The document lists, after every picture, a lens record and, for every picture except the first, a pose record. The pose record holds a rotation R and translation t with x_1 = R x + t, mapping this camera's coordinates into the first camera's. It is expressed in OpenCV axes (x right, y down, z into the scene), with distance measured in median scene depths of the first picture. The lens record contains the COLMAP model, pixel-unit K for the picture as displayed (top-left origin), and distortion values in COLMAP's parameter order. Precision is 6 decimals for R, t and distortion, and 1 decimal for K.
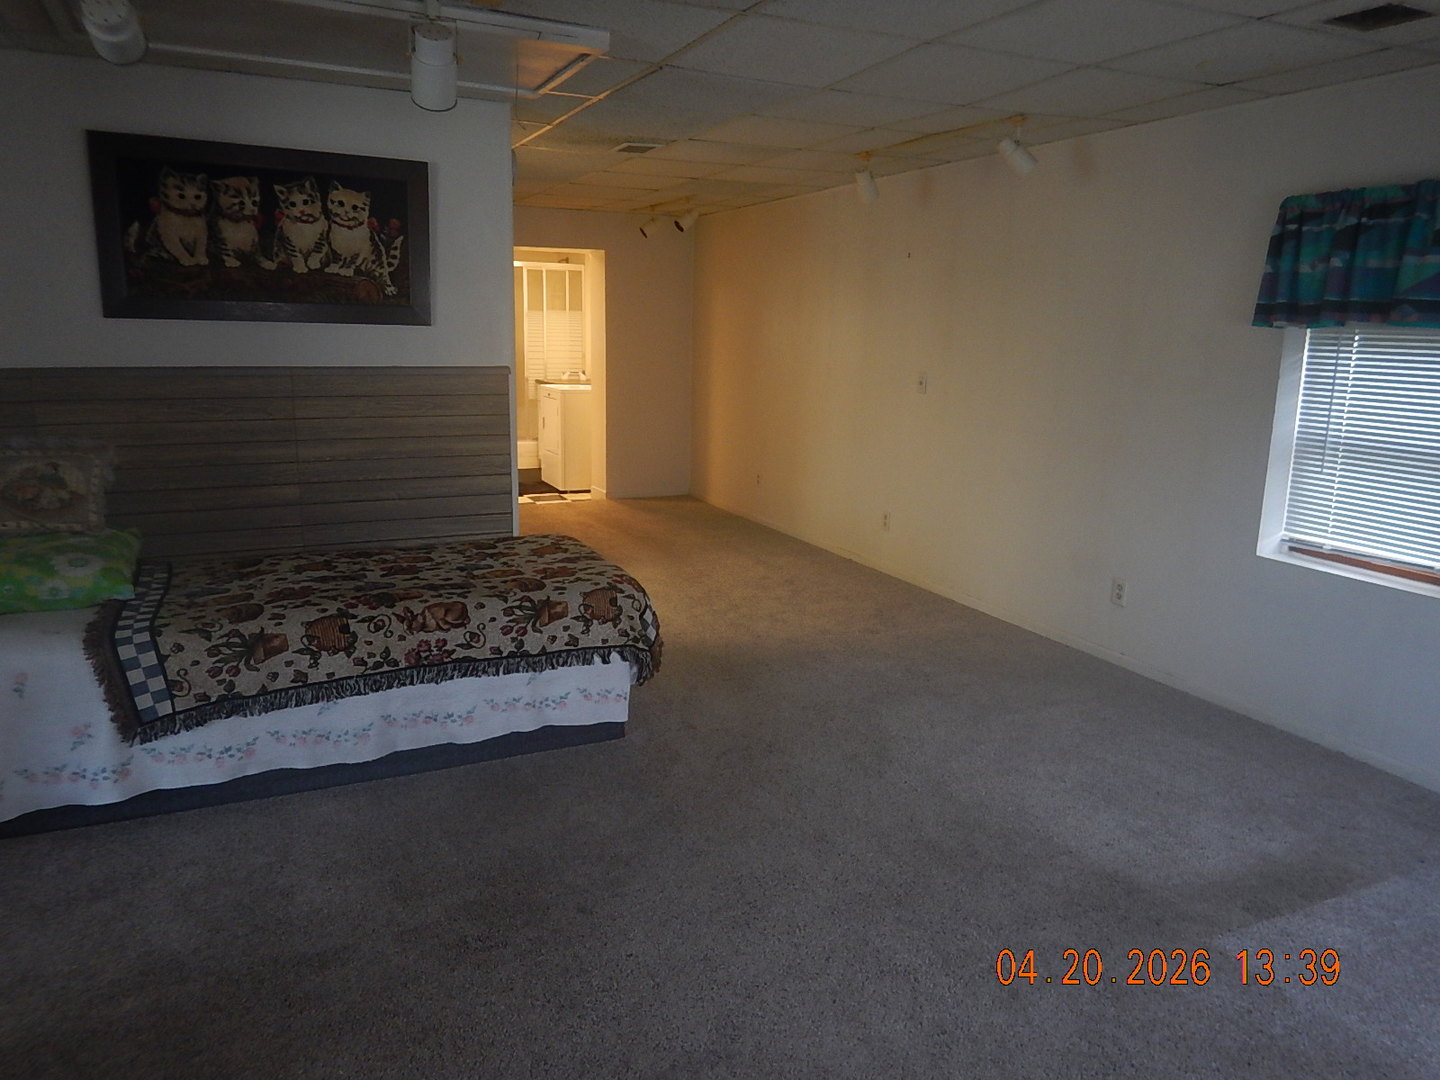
lens RADIAL K [[1011.4, 0, 717.8], [0, 1011.4, 536.7], [0, 0, 1]] dist [-0.009442, -0.044209]
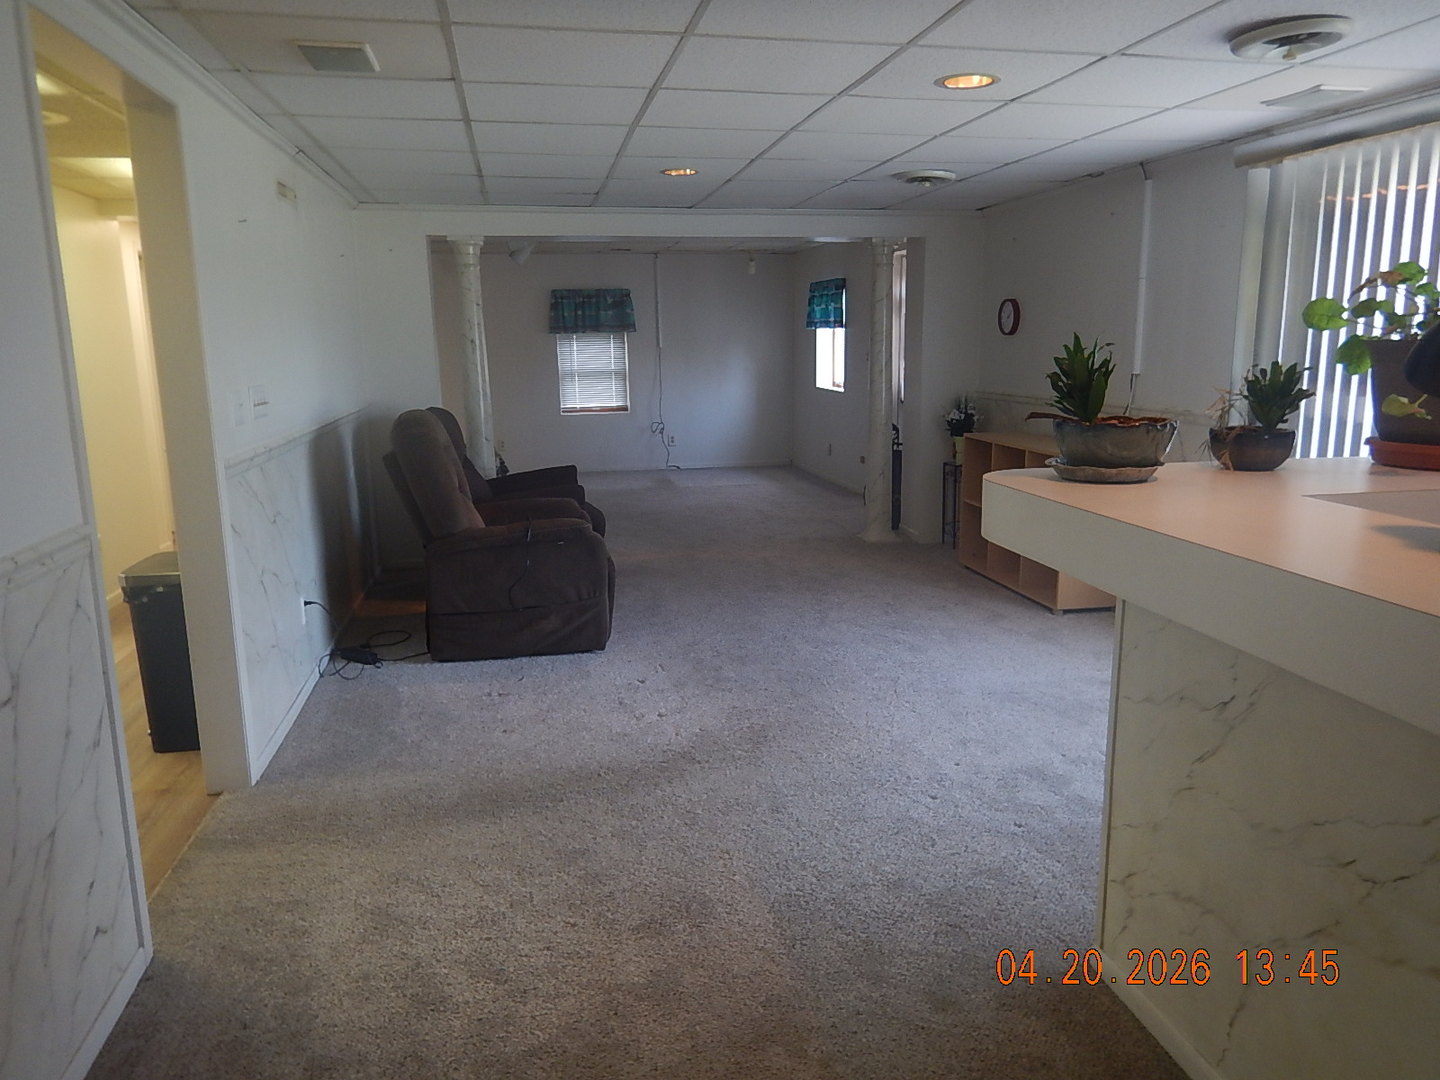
lens RADIAL K [[1011.4, 0, 717.8], [0, 1011.4, 536.7], [0, 0, 1]] dist [-0.009442, -0.044209]
pose [[0.249079, -0.205813, 0.946362, -2.397080], [0.213798, 0.964736, 0.153539, 0.009529], [-0.944590, 0.164087, 0.284298, -0.196427]]
